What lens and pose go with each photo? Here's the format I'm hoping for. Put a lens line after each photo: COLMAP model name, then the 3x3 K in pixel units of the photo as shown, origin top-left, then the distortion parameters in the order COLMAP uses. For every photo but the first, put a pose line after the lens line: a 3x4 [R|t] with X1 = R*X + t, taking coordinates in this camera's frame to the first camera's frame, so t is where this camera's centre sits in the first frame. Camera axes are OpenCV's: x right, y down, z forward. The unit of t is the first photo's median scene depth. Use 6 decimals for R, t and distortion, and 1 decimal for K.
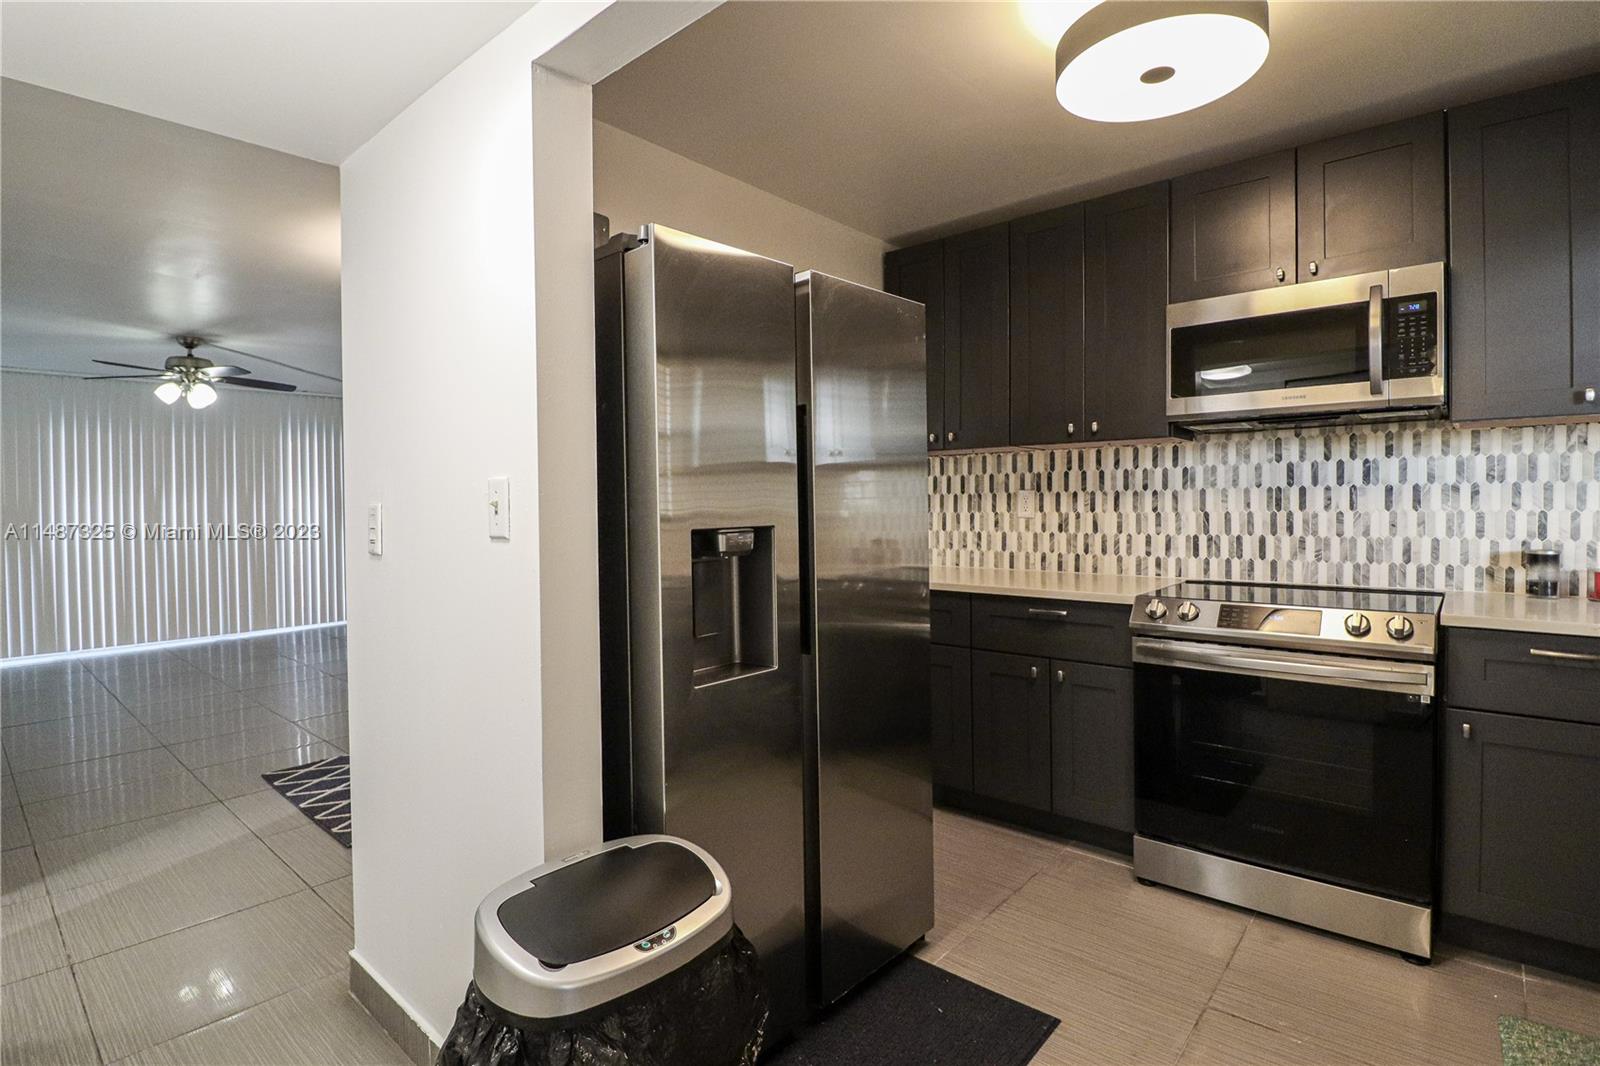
lens RADIAL K [[773.0, 0, 810.4], [0, 773.0, 512.6], [0, 0, 1]] dist [-0.006835, -0.008037]
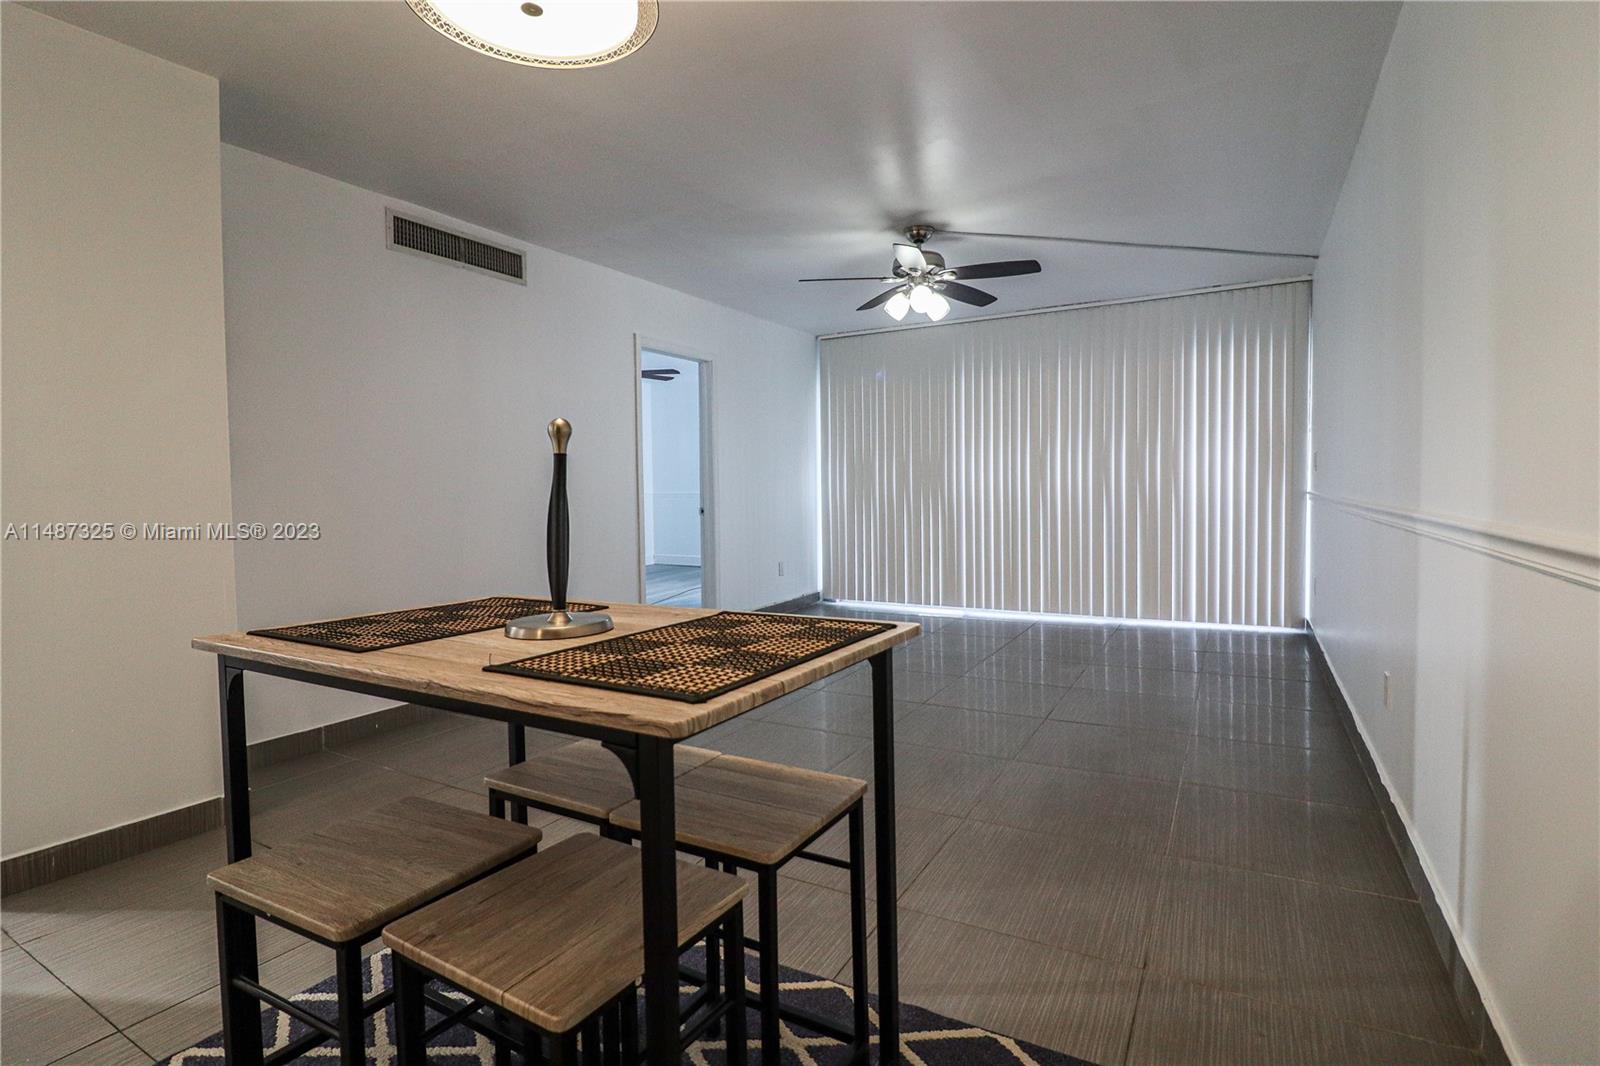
lens RADIAL K [[773.0, 0, 806.7], [0, 773.0, 505.2], [0, 0, 1]] dist [-0.006835, -0.008037]
pose [[0.201303, 0.032415, -0.978993, -0.116140], [0.003504, 0.999422, 0.033812, 0.035463], [0.979523, -0.010237, 0.201073, 1.210651]]
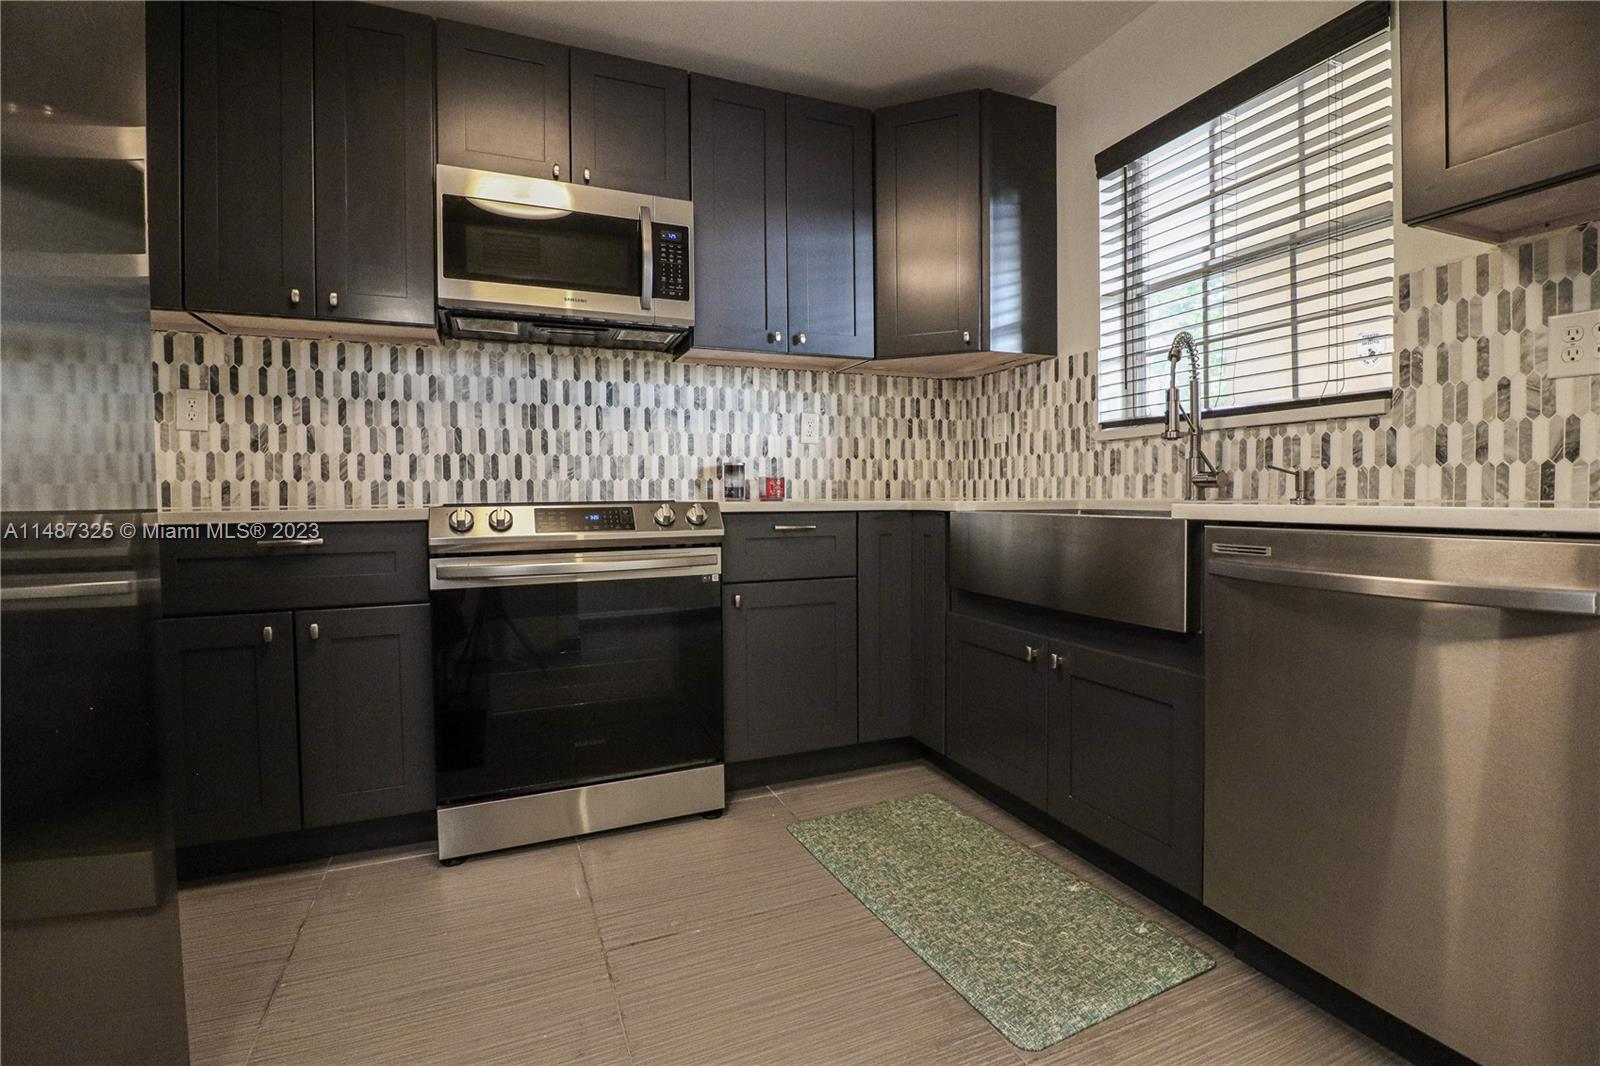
lens RADIAL K [[737.6, 0, 801.7], [0, 737.6, 515.2], [0, 0, 1]] dist [-0.007670, -0.009589]
pose [[0.443497, -0.019789, 0.896057, -0.060194], [0.015010, 0.999780, 0.014650, 0.080565], [-0.896150, 0.006952, 0.443697, 0.238822]]
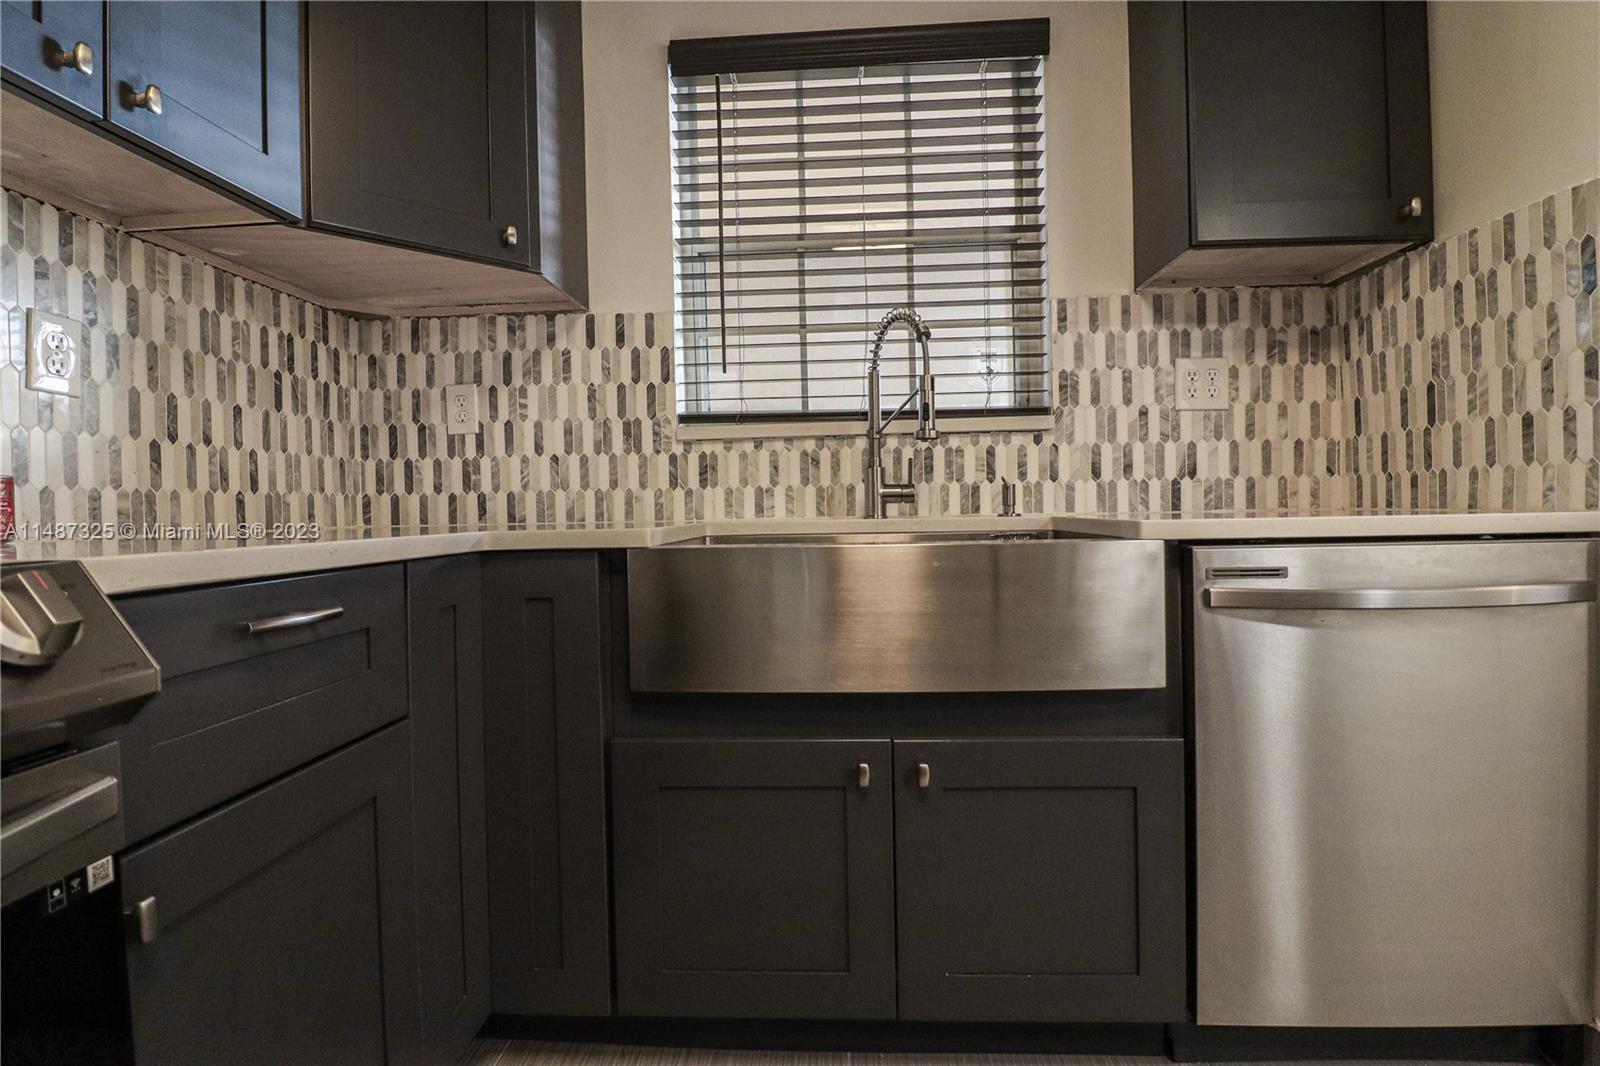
lens RADIAL K [[773.0, 0, 813.5], [0, 773.0, 523.3], [0, 0, 1]] dist [-0.006835, -0.008037]
pose [[-0.620071, 0.006940, 0.784515, 0.247009], [0.035375, 0.999191, 0.019121, 0.073668], [-0.783748, 0.039609, -0.619815, 0.574938]]
